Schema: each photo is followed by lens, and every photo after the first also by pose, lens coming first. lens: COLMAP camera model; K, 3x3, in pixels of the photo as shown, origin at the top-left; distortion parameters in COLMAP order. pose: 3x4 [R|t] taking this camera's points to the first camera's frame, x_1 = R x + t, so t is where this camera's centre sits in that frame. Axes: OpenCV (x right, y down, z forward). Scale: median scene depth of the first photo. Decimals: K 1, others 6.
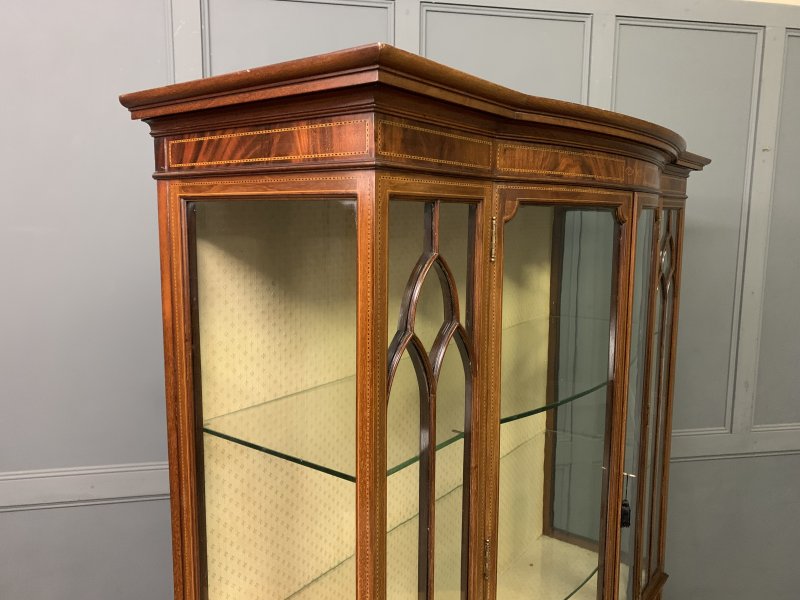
lens RADIAL K [[614.6, 0, 398.6], [0, 614.6, 298.3], [0, 0, 1]] dist [0.070256, -0.084712]
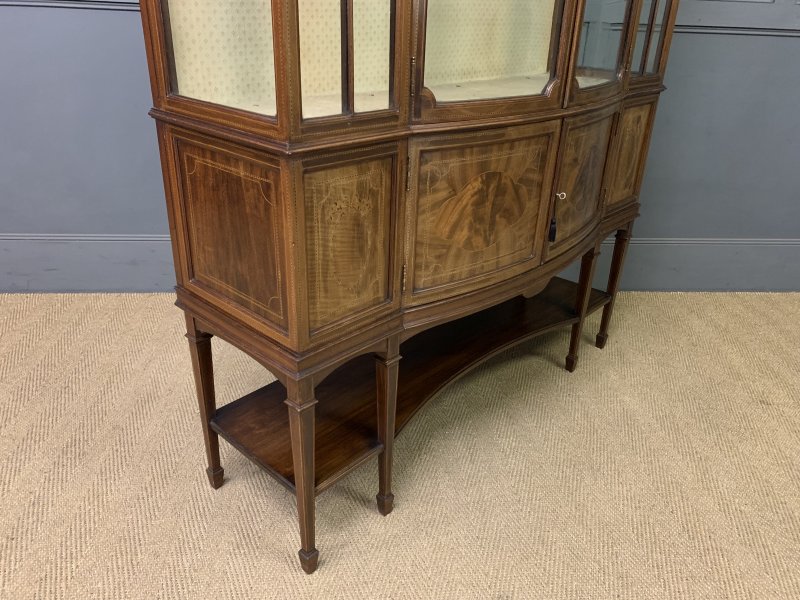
lens RADIAL K [[614.6, 0, 406.0], [0, 614.6, 298.3], [0, 0, 1]] dist [0.070256, -0.084712]
pose [[0.995336, 0.066513, -0.069872, 0.257417], [-0.042034, 0.950956, 0.306458, 1.063254], [0.086828, -0.302091, 0.949316, -0.145902]]
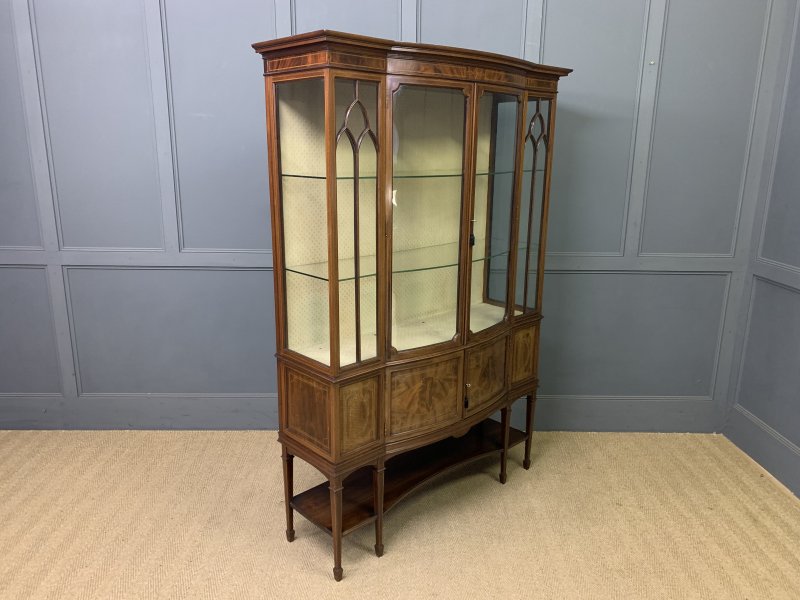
lens RADIAL K [[614.6, 0, 397.8], [0, 614.6, 298.6], [0, 0, 1]] dist [0.070256, -0.084712]
pose [[0.986385, 0.041560, -0.159116, 0.672657], [-0.024168, 0.993669, 0.109721, 0.474769], [0.162669, -0.104382, 0.981144, -1.706724]]
